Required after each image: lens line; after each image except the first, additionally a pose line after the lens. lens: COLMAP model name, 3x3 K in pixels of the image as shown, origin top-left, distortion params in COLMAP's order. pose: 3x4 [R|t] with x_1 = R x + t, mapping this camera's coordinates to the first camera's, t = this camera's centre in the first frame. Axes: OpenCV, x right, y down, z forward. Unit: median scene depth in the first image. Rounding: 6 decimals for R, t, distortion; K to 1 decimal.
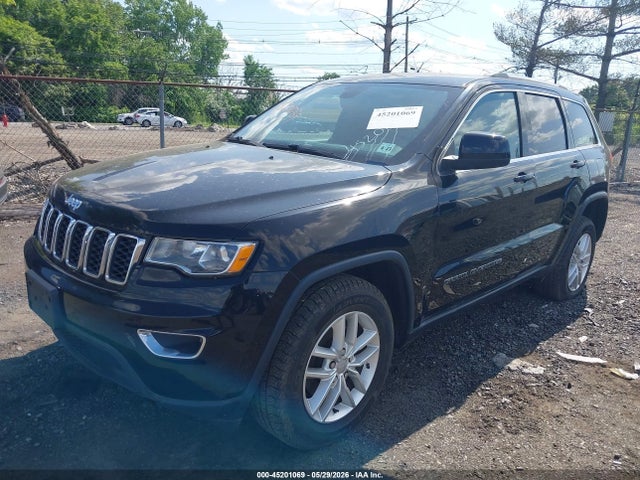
lens RADIAL K [[501.4, 0, 320.0], [0, 501.4, 240.0], [0, 0, 1]] dist [-0.000951, -0.003594]
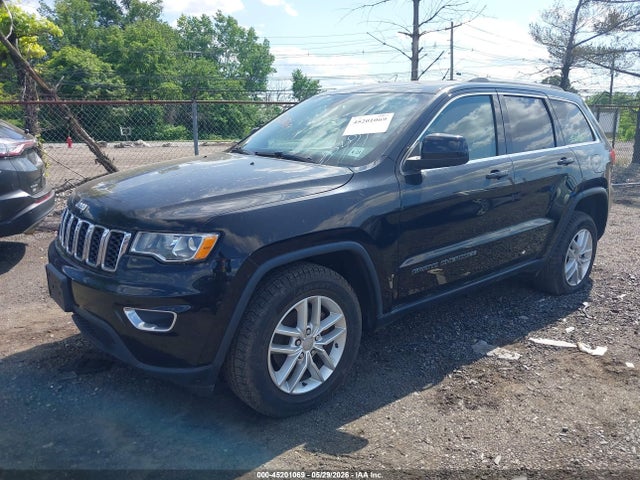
lens RADIAL K [[498.5, 0, 317.3], [0, 498.5, 239.5], [0, 0, 1]] dist [0.002685, -0.000924]
pose [[0.994358, -0.019738, -0.104225, 0.150737], [0.017700, 0.999634, -0.020440, 0.030562], [0.104590, 0.018480, 0.994344, -0.100214]]
